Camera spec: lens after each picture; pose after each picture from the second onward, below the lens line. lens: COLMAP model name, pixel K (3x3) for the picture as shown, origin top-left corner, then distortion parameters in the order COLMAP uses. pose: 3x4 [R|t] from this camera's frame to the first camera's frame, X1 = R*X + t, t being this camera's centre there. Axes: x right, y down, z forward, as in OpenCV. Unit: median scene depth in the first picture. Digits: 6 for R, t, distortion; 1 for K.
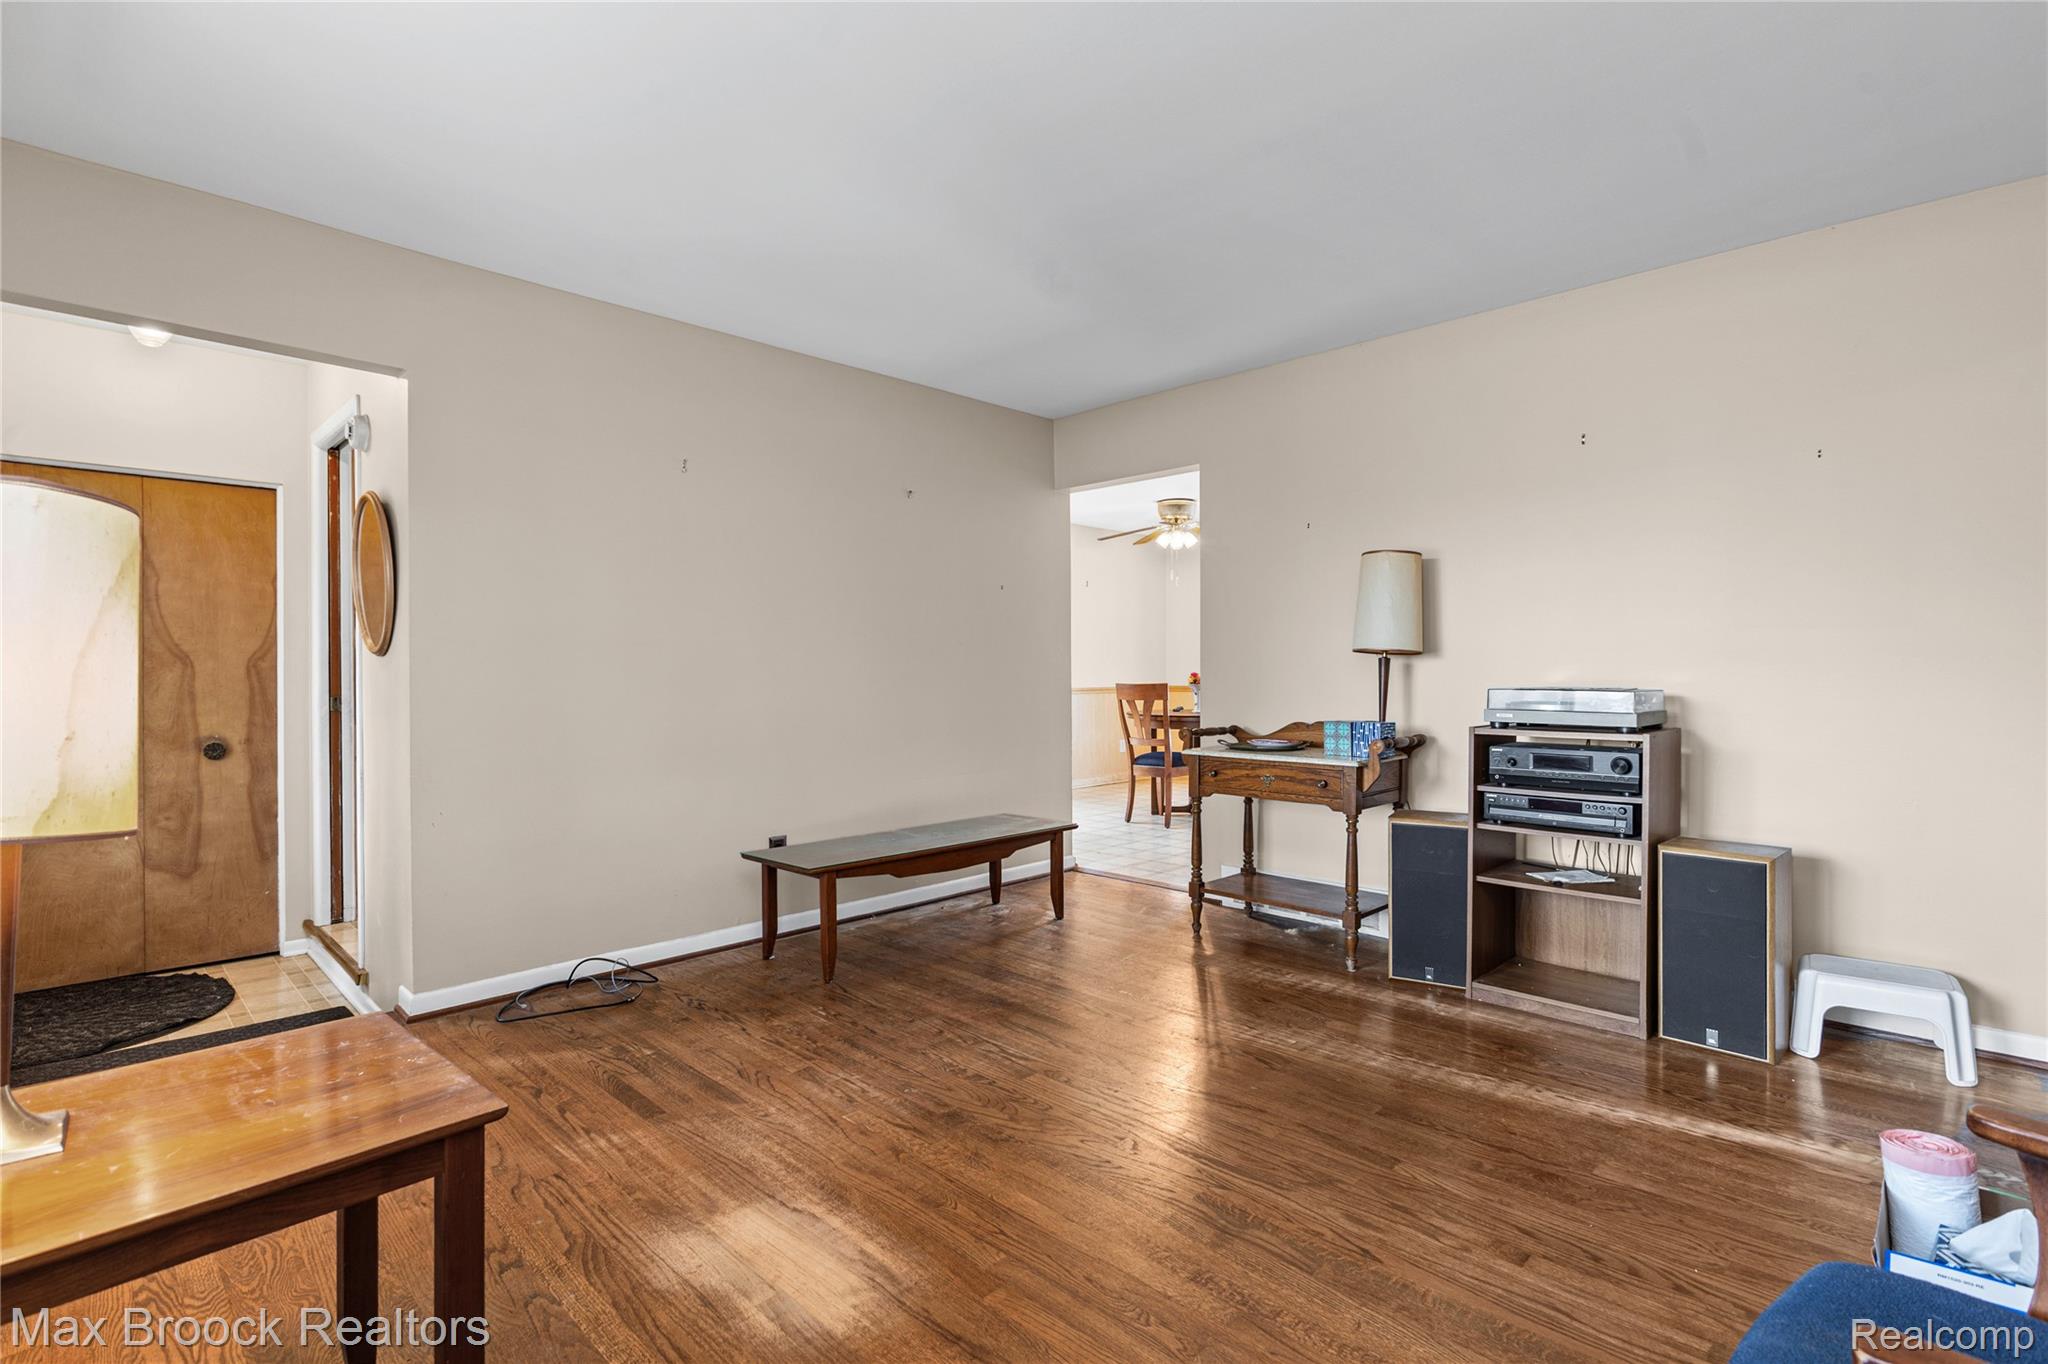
lens RADIAL K [[966.9, 0, 1029.6], [0, 966.9, 674.1], [0, 0, 1]] dist [-0.001838, -0.000461]
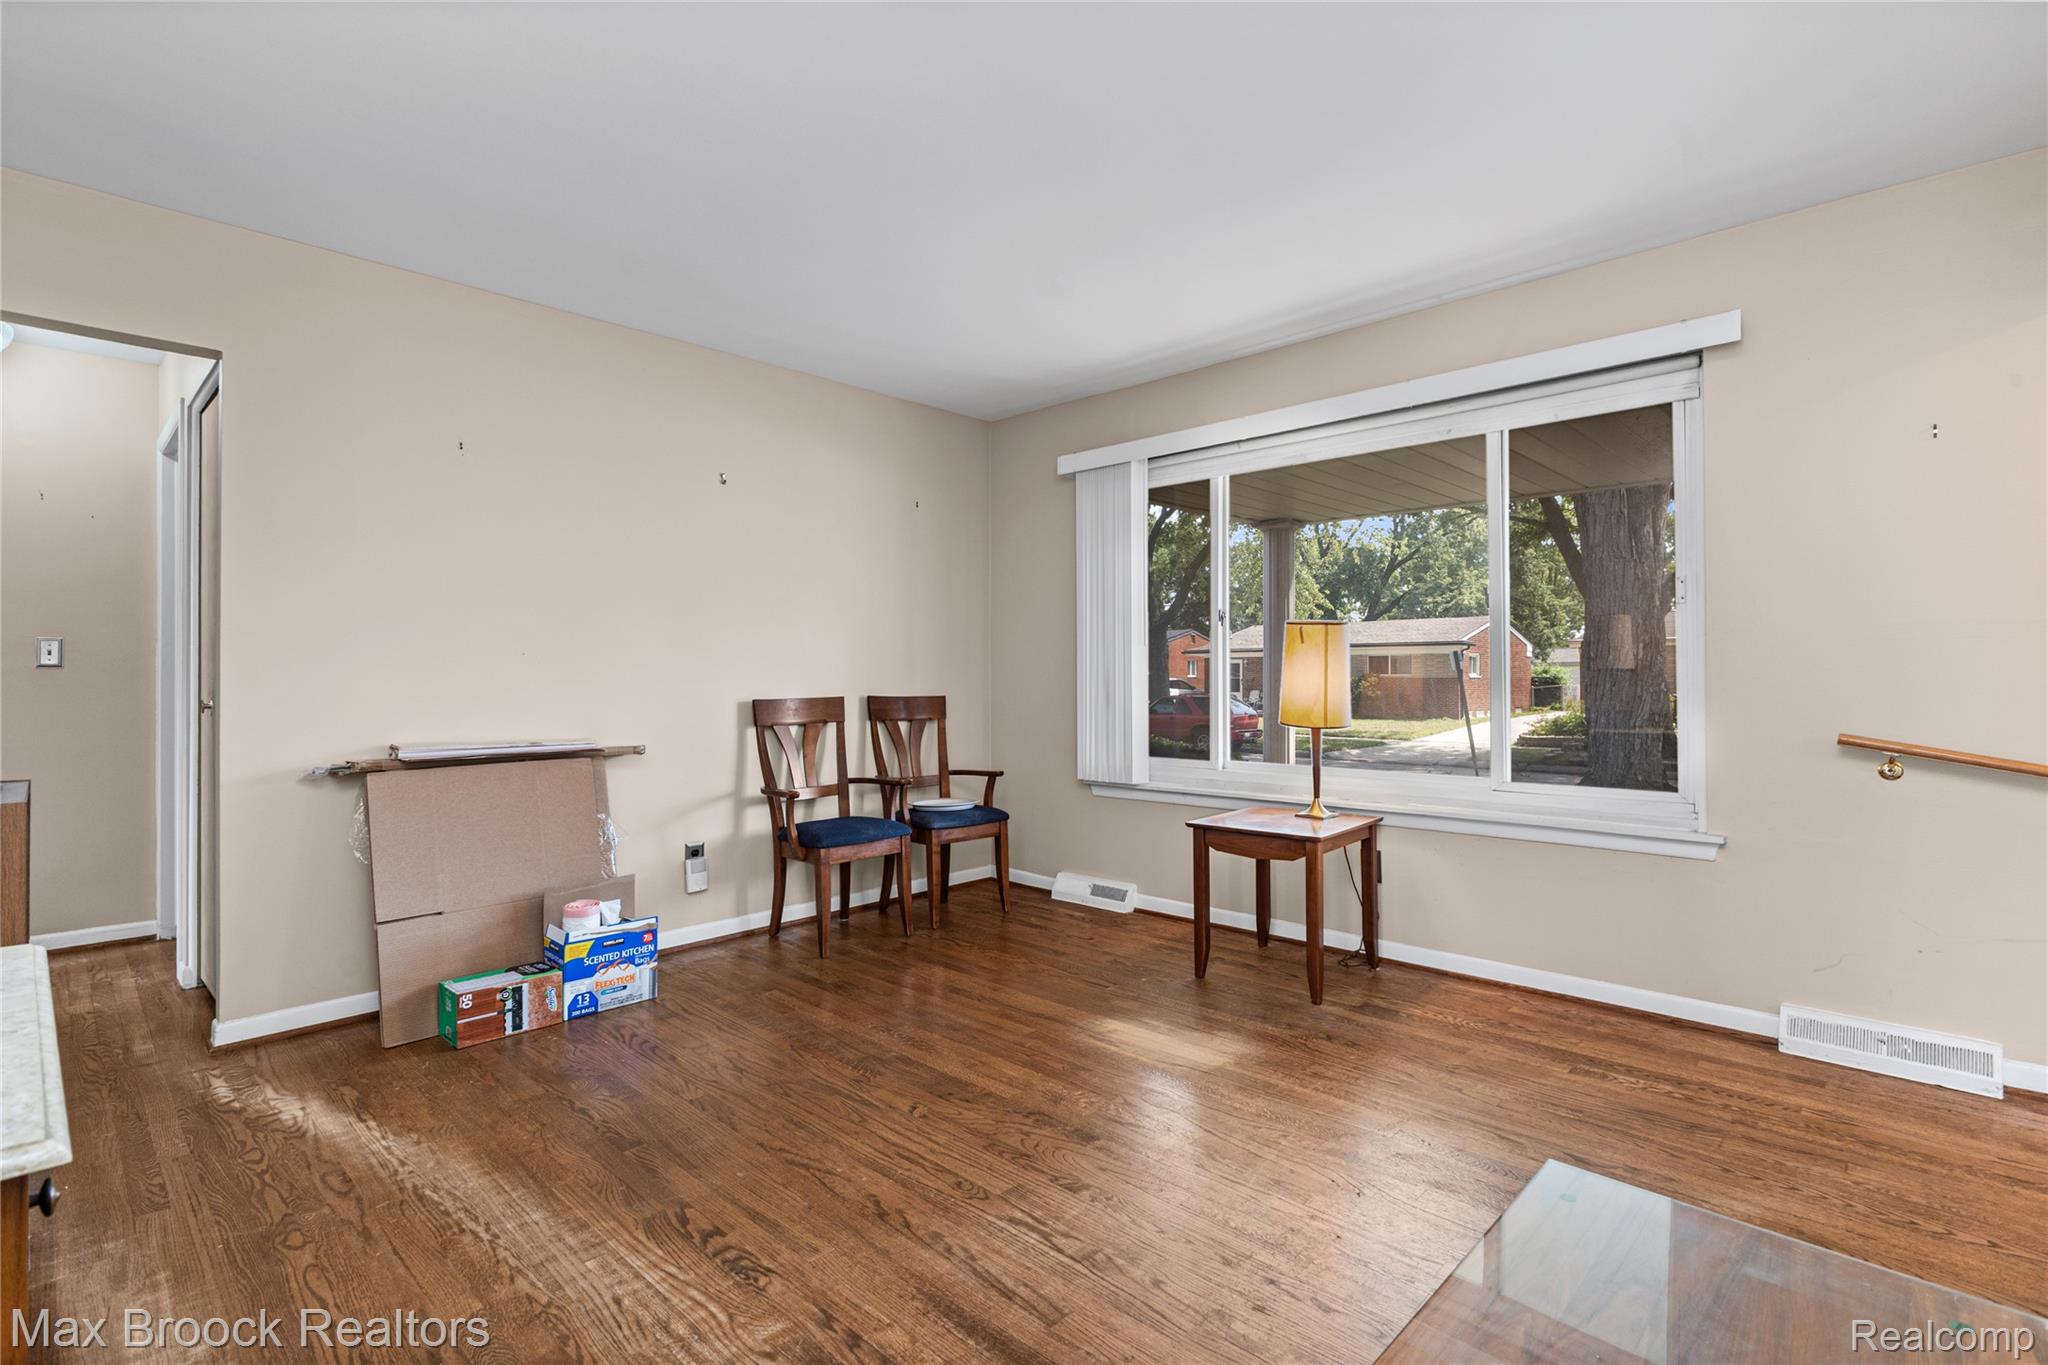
lens RADIAL K [[966.9, 0, 1029.6], [0, 966.9, 674.6], [0, 0, 1]] dist [-0.001838, -0.000461]
pose [[-0.999793, 0.010485, -0.017441, -0.008371], [0.010520, 0.999943, -0.001956, -0.000388], [0.017420, -0.002139, -0.999846, 1.700085]]
